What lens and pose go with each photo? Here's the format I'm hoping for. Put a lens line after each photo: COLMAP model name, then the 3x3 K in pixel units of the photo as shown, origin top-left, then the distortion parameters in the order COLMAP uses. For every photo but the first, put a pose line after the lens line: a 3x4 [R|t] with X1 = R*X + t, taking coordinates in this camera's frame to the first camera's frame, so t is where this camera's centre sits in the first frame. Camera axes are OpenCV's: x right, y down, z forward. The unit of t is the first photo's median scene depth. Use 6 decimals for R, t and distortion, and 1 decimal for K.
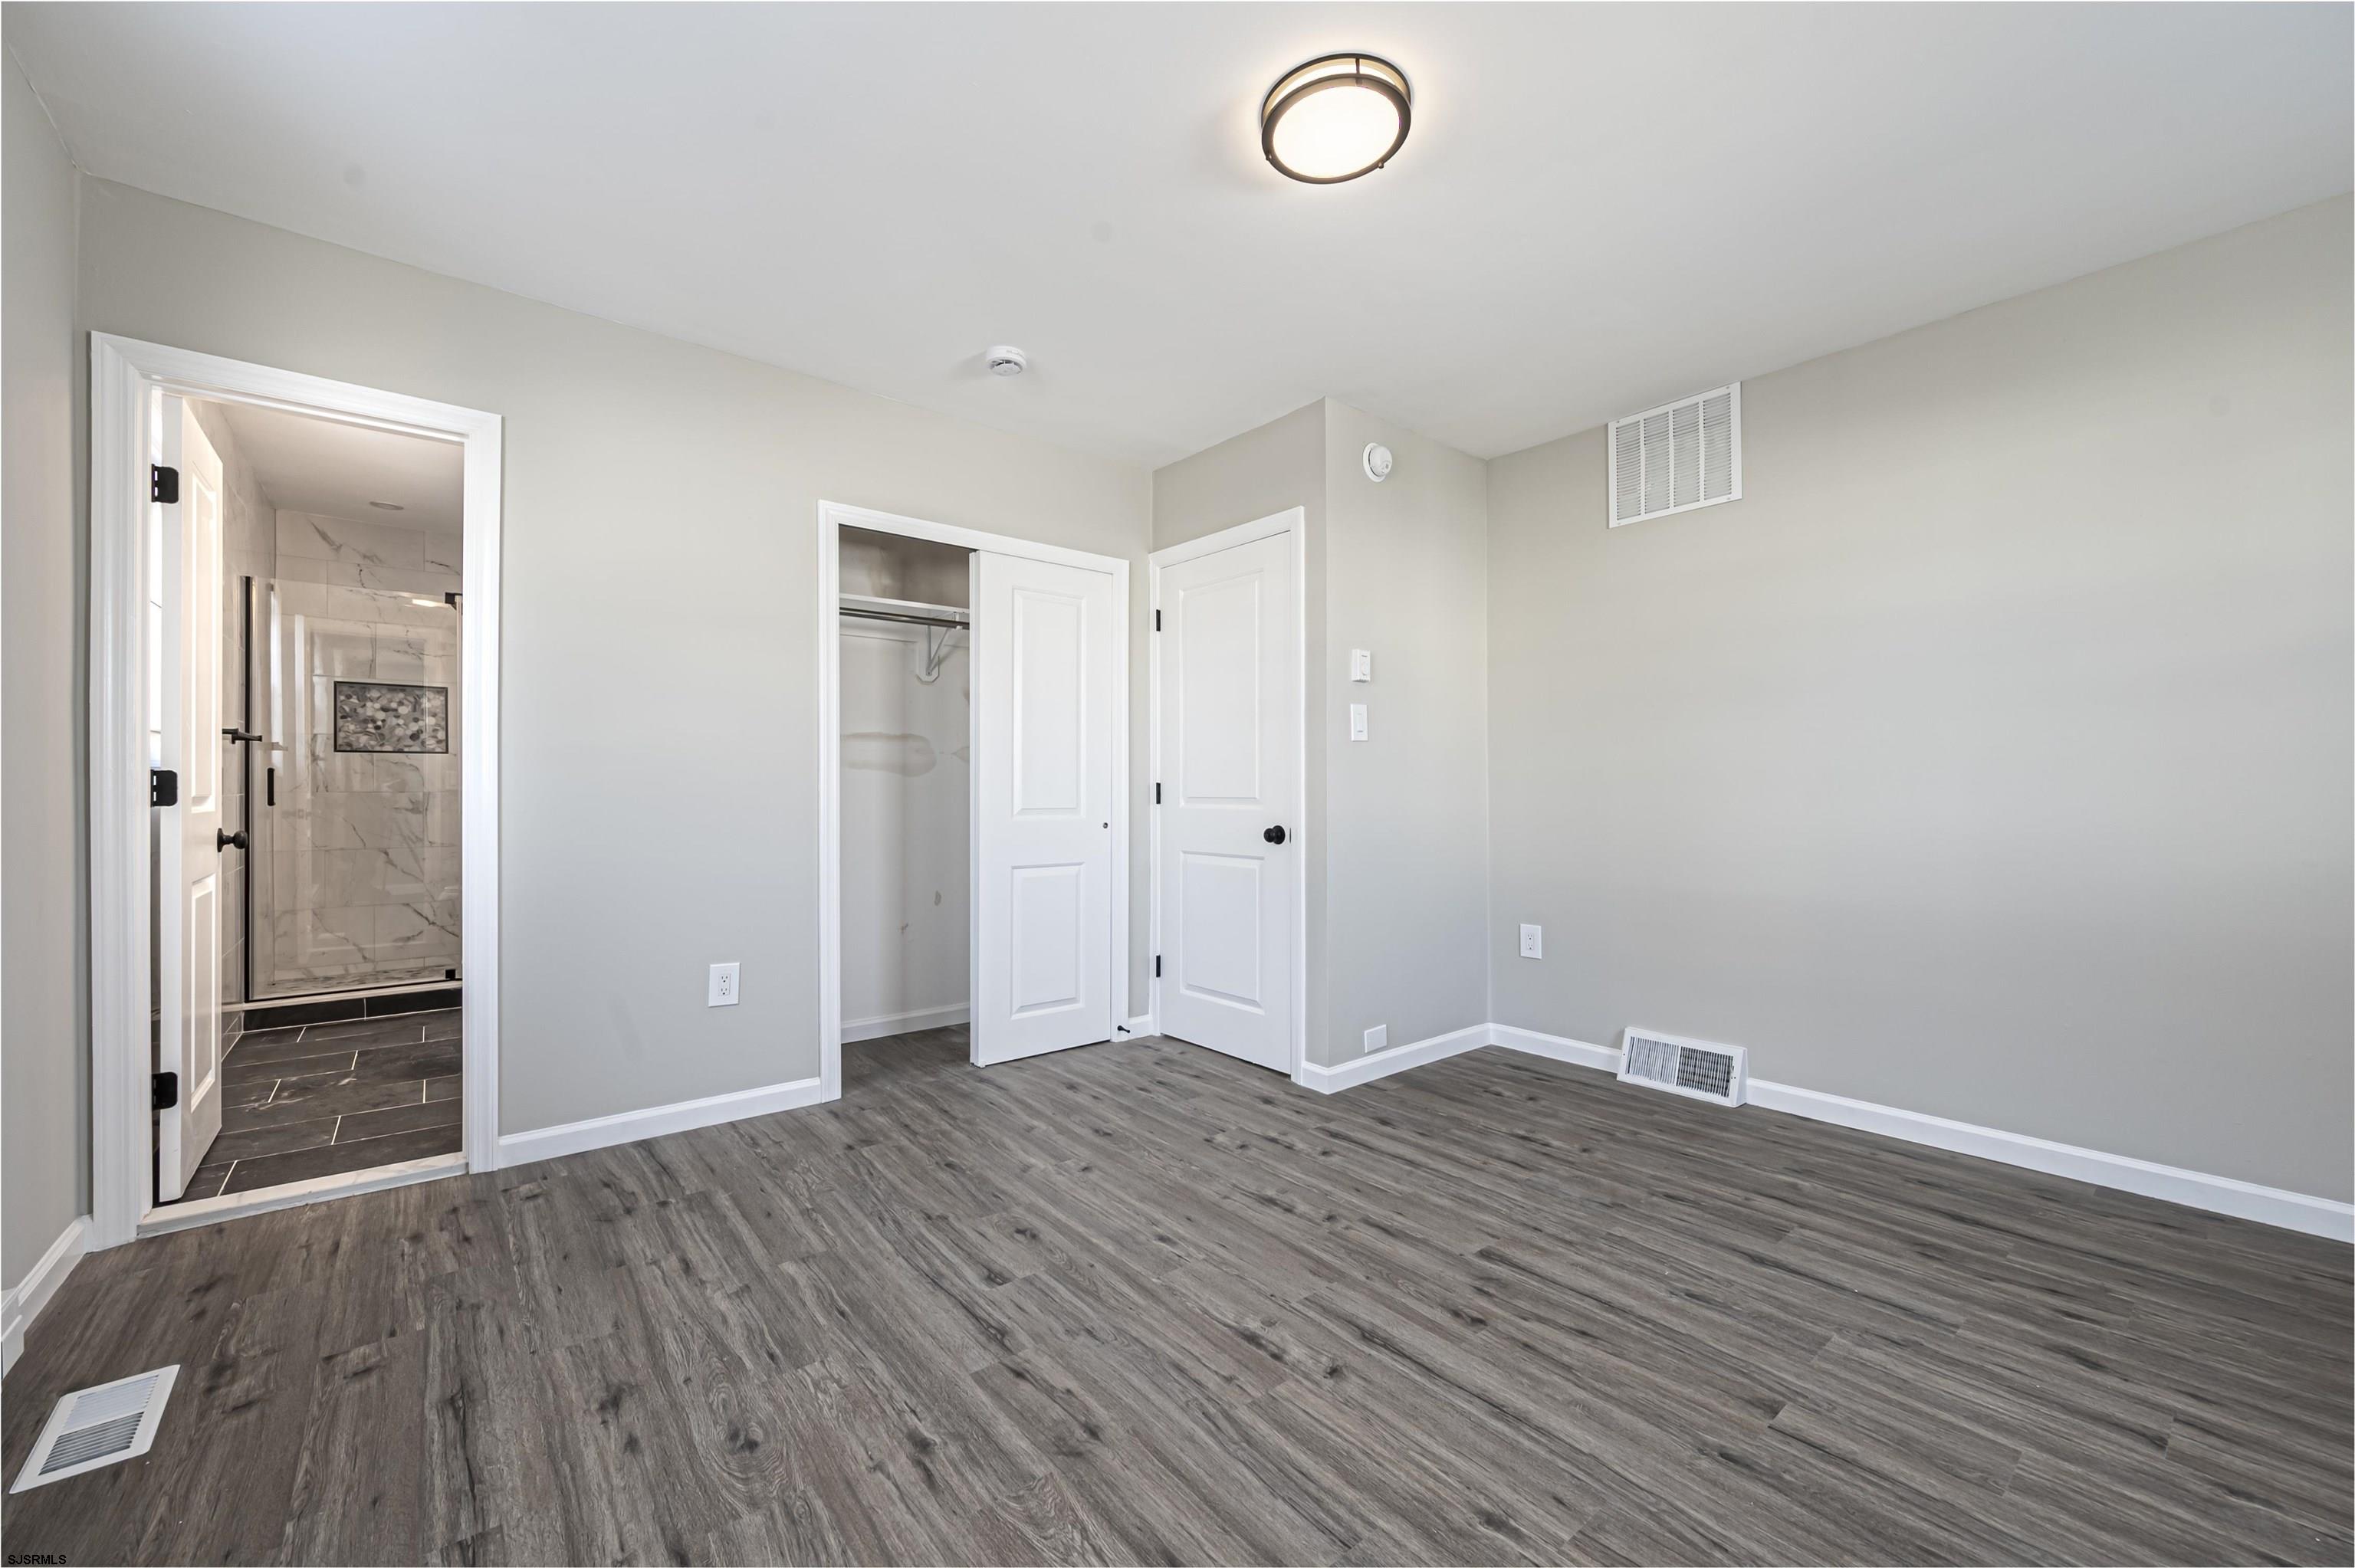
lens RADIAL K [[928.6, 0, 1170.2], [0, 928.6, 782.8], [0, 0, 1]] dist [0.001825, -0.000406]
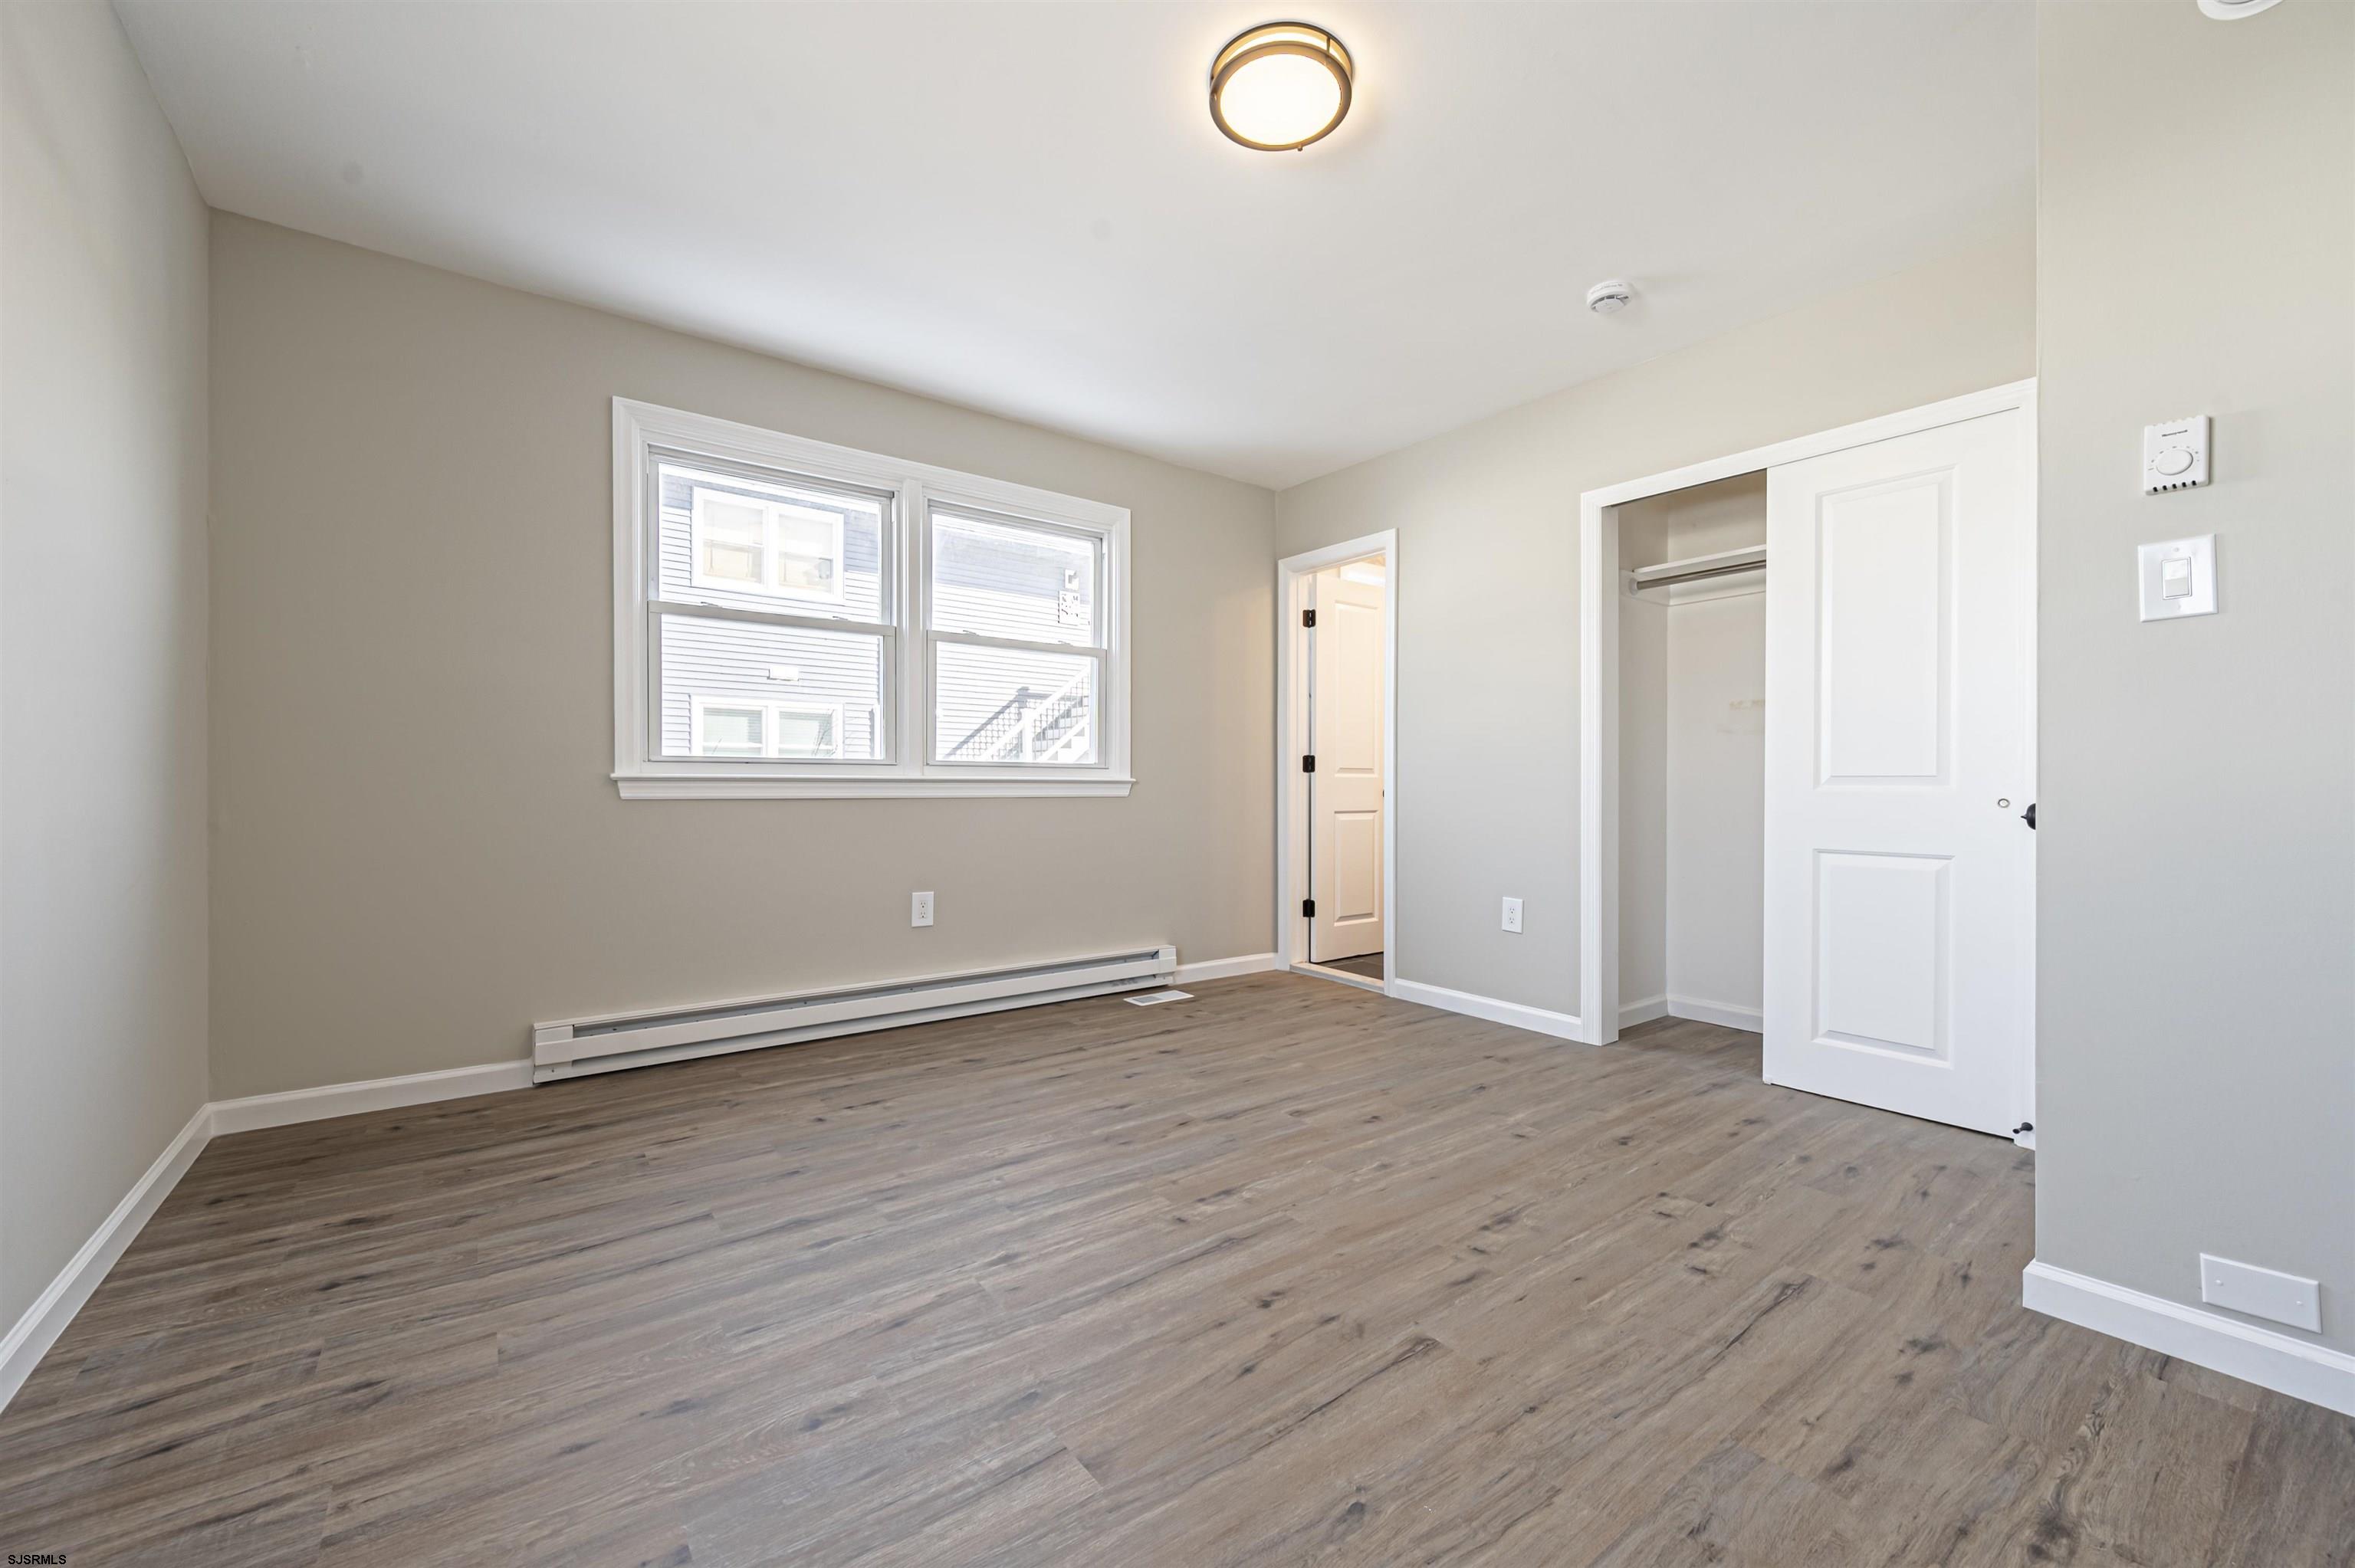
lens RADIAL K [[928.6, 0, 1177.8], [0, 928.6, 786.8], [0, 0, 1]] dist [0.001825, -0.000406]
pose [[-0.032184, 0.000551, -0.999482, 1.074910], [0.002973, 0.999995, 0.000456, 0.059023], [0.999478, -0.002957, -0.032186, 0.812554]]
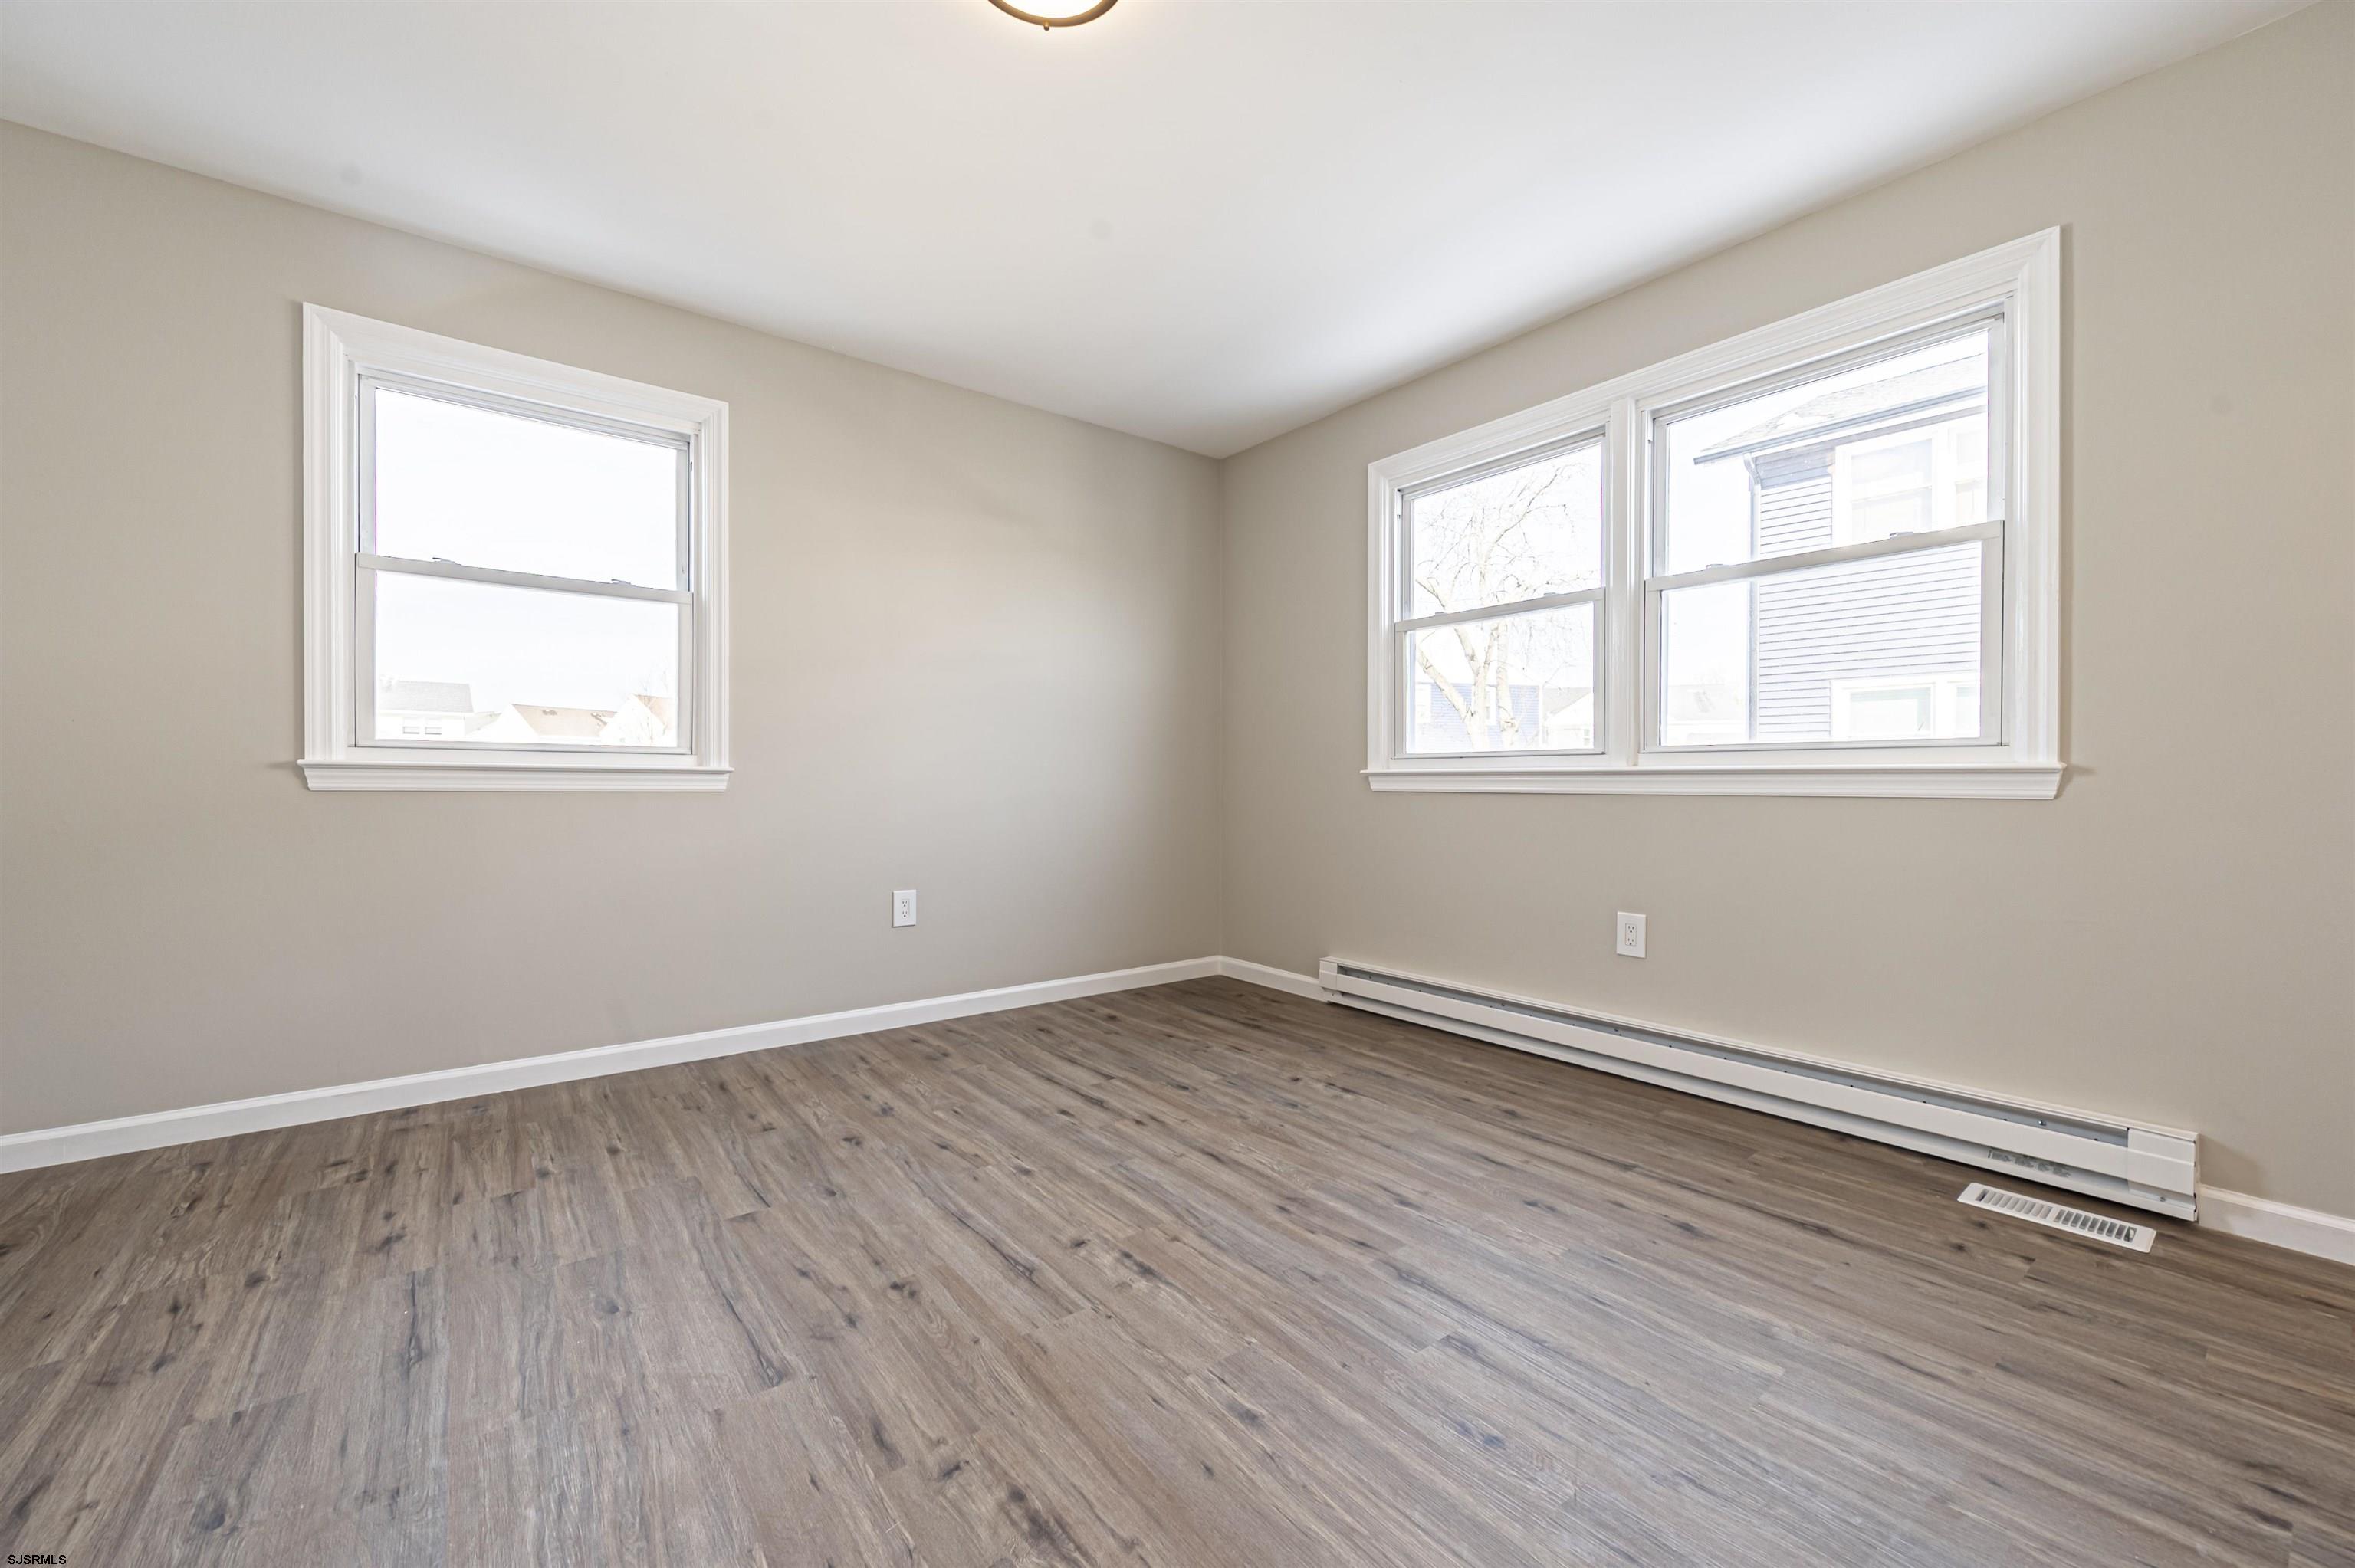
lens RADIAL K [[928.6, 0, 1169.2], [0, 928.6, 784.7], [0, 0, 1]] dist [0.001825, -0.000406]
pose [[-0.999664, -0.001522, 0.025863, 0.032024], [-0.001568, 0.999997, -0.001767, 0.068270], [-0.025860, -0.001807, -0.999664, 1.652860]]
